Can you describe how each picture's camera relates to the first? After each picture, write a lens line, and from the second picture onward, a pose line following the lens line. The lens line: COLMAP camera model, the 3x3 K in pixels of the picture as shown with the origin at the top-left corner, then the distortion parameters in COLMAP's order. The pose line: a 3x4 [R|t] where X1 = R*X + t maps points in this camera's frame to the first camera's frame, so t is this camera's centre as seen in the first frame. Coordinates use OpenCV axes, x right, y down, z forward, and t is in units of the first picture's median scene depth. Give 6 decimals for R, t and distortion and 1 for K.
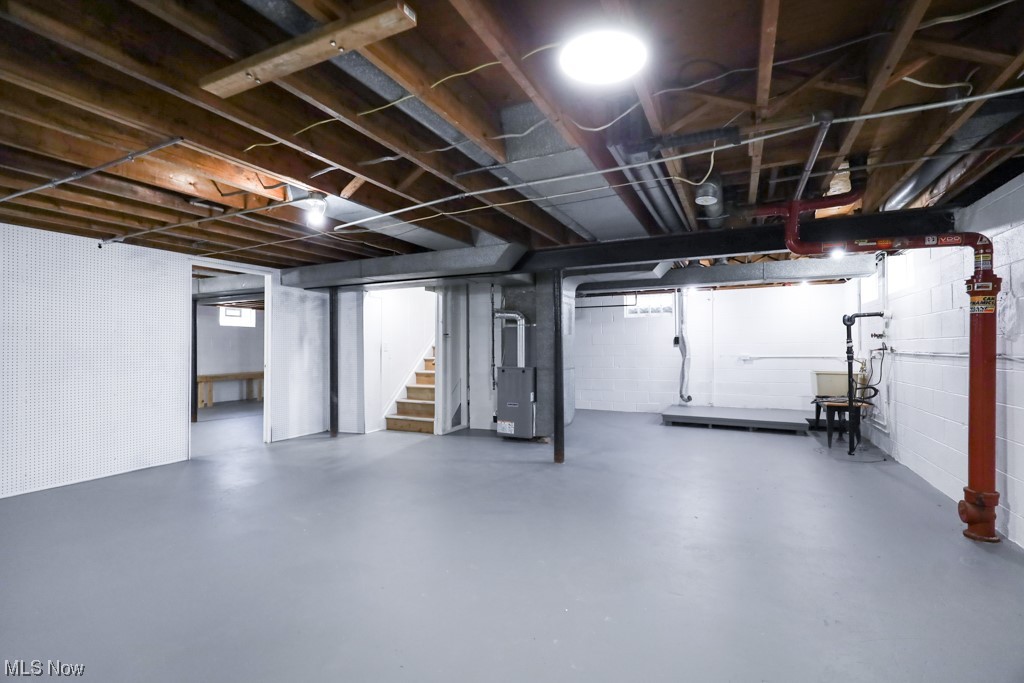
lens RADIAL K [[463.1, 0, 511.4], [0, 463.1, 346.0], [0, 0, 1]] dist [0.003620, 0.000179]
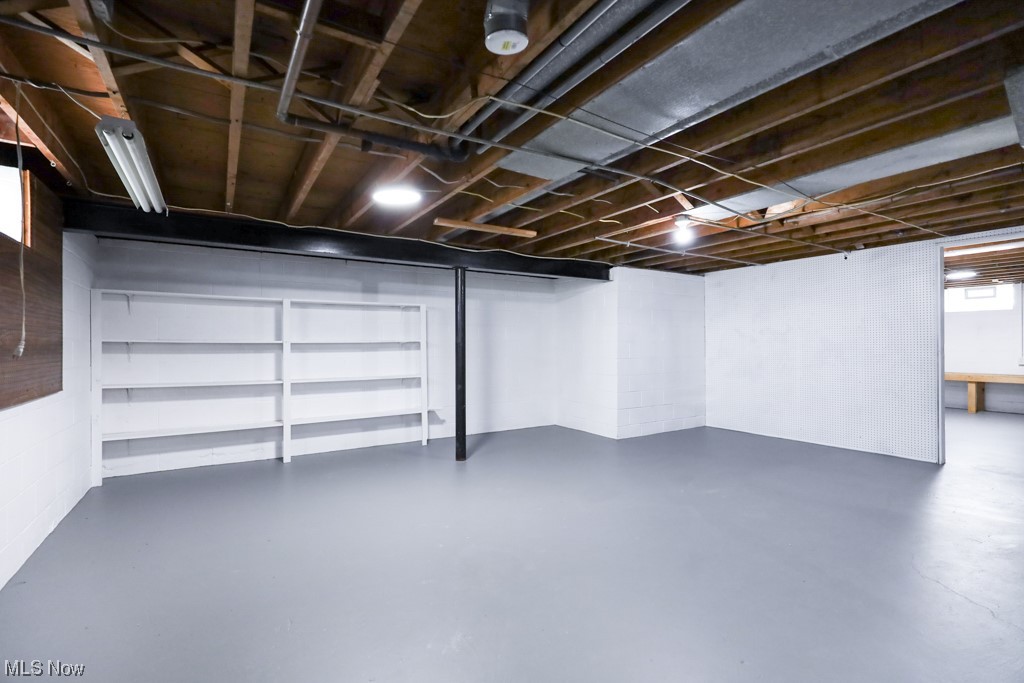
lens RADIAL K [[463.1, 0, 511.4], [0, 463.1, 346.0], [0, 0, 1]] dist [0.003620, 0.000179]
pose [[-0.517837, 0.008238, -0.855440, 0.669580], [0.010096, 0.999943, 0.003518, 0.000771], [0.855420, -0.006814, -0.517890, 0.992554]]
